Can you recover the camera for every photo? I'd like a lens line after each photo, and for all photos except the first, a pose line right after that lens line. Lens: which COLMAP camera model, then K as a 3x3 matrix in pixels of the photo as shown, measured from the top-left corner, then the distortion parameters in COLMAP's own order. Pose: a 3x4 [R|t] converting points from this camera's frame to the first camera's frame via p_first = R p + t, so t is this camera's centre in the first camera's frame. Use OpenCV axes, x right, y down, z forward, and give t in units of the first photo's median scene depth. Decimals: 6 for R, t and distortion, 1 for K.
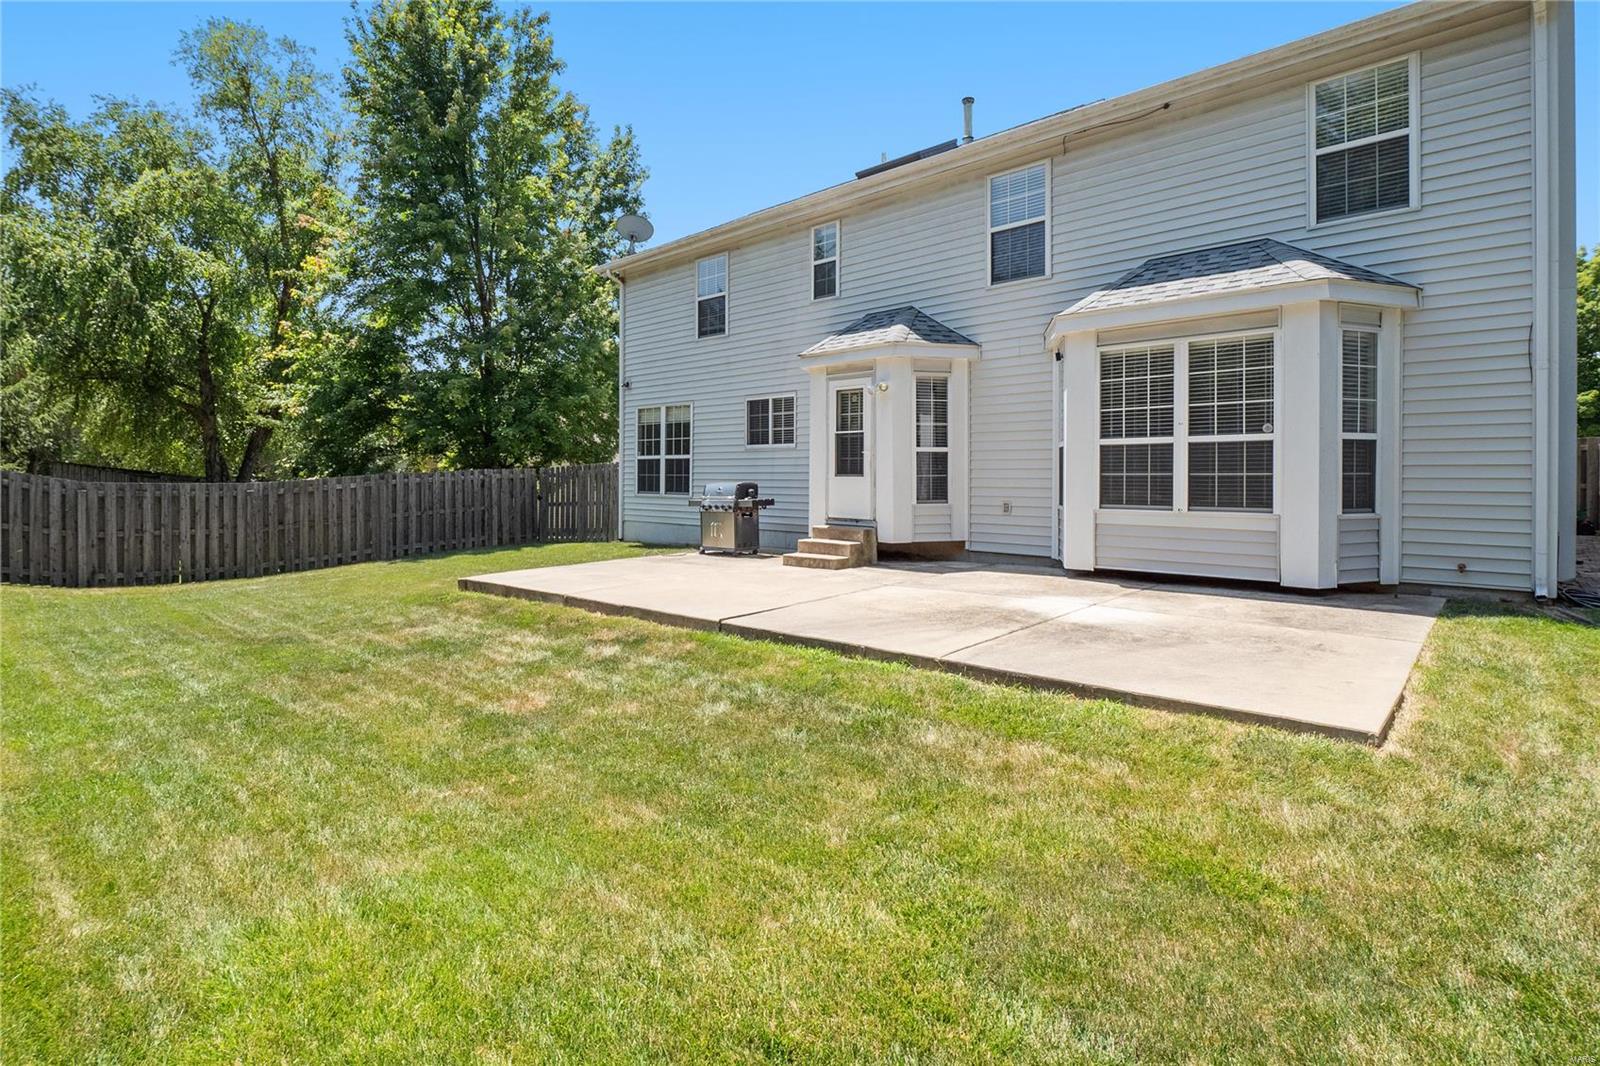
lens RADIAL K [[772.4, 0, 800.8], [0, 772.4, 474.5], [0, 0, 1]] dist [-0.001675, -0.000089]
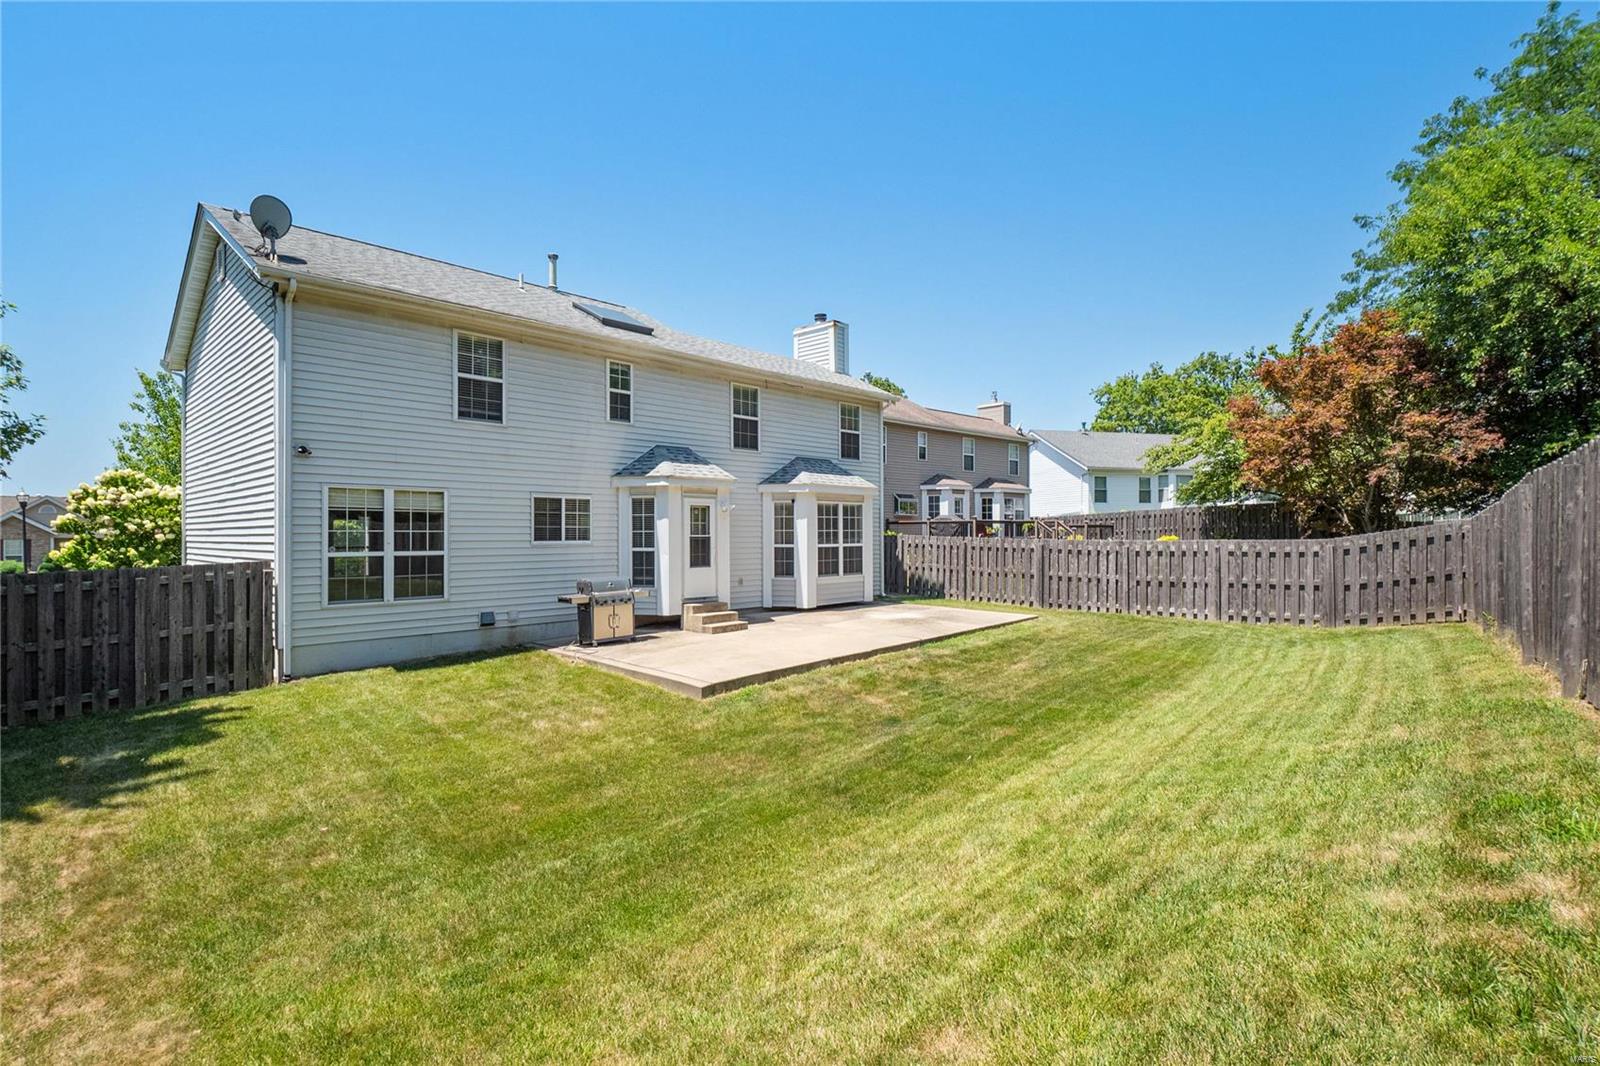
lens RADIAL K [[756.8, 0, 796.3], [0, 756.8, 525.3], [0, 0, 1]] dist [-0.003390, -0.000267]
pose [[0.027618, 0.012320, 0.999543, -1.312978], [0.003247, 0.999918, -0.012415, -0.056538], [-0.999613, 0.003589, 0.027576, 0.786454]]
